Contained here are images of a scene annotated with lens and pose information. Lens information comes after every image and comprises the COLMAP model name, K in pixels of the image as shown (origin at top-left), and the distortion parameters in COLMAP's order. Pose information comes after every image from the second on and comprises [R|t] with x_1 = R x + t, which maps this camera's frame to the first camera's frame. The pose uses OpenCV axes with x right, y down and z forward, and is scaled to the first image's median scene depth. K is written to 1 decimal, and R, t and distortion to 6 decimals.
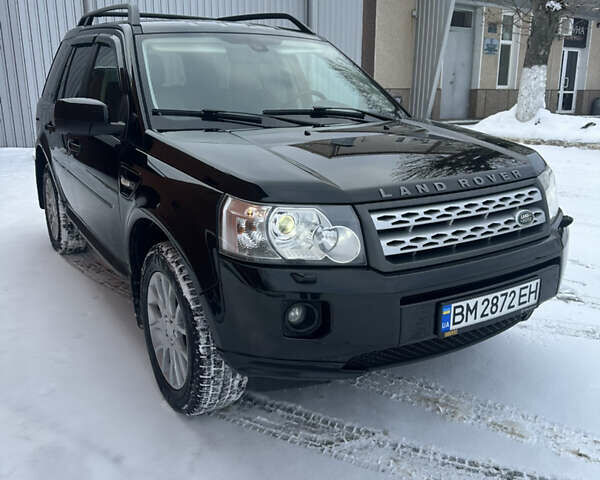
lens RADIAL K [[573.2, 0, 300.0], [0, 573.2, 240.0], [0, 0, 1]] dist [0.157367, -0.280425]
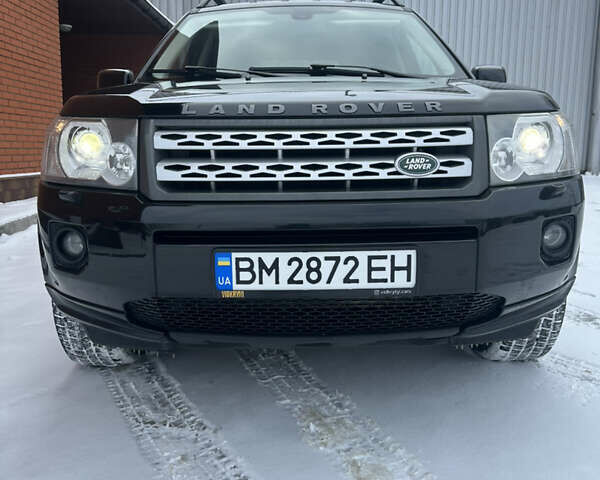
lens RADIAL K [[573.2, 0, 300.0], [0, 573.2, 240.0], [0, 0, 1]] dist [0.157367, -0.280425]
pose [[0.846811, 0.084725, -0.525102, 0.662472], [-0.138154, 0.988384, -0.063321, 0.117767], [0.513638, 0.126166, 0.848680, 0.379352]]
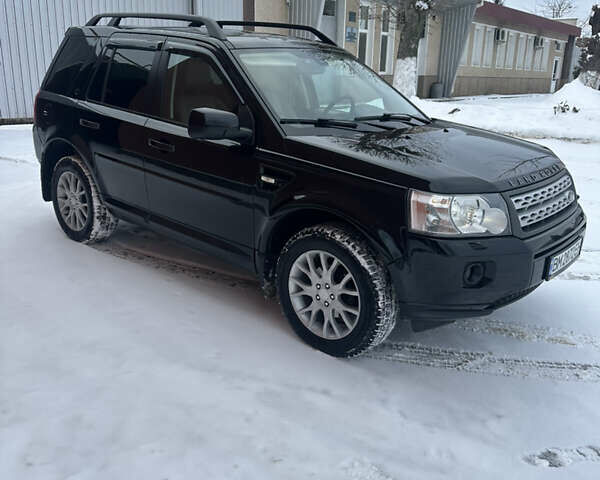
lens RADIAL K [[571.8, 0, 300.0], [0, 571.8, 234.6], [0, 0, 1]] dist [0.155643, -0.301278]
pose [[0.960315, -0.056675, 0.273100, -0.698639], [0.047771, 0.998091, 0.039150, -0.033594], [-0.274797, -0.024550, 0.961189, -0.227731]]
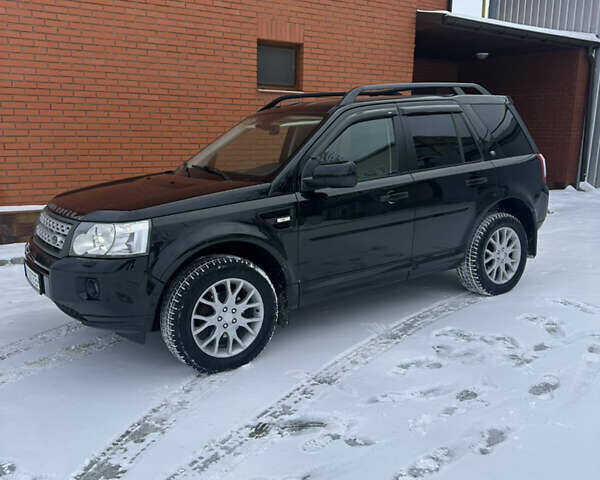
lens RADIAL K [[557.9, 0, 300.0], [0, 557.9, 240.0], [0, 0, 1]] dist [0.142151, -0.255920]
pose [[0.039278, 0.184467, -0.982054, 2.012185], [-0.263899, 0.949832, 0.167860, -0.492854], [0.963750, 0.252569, 0.085988, 1.588178]]
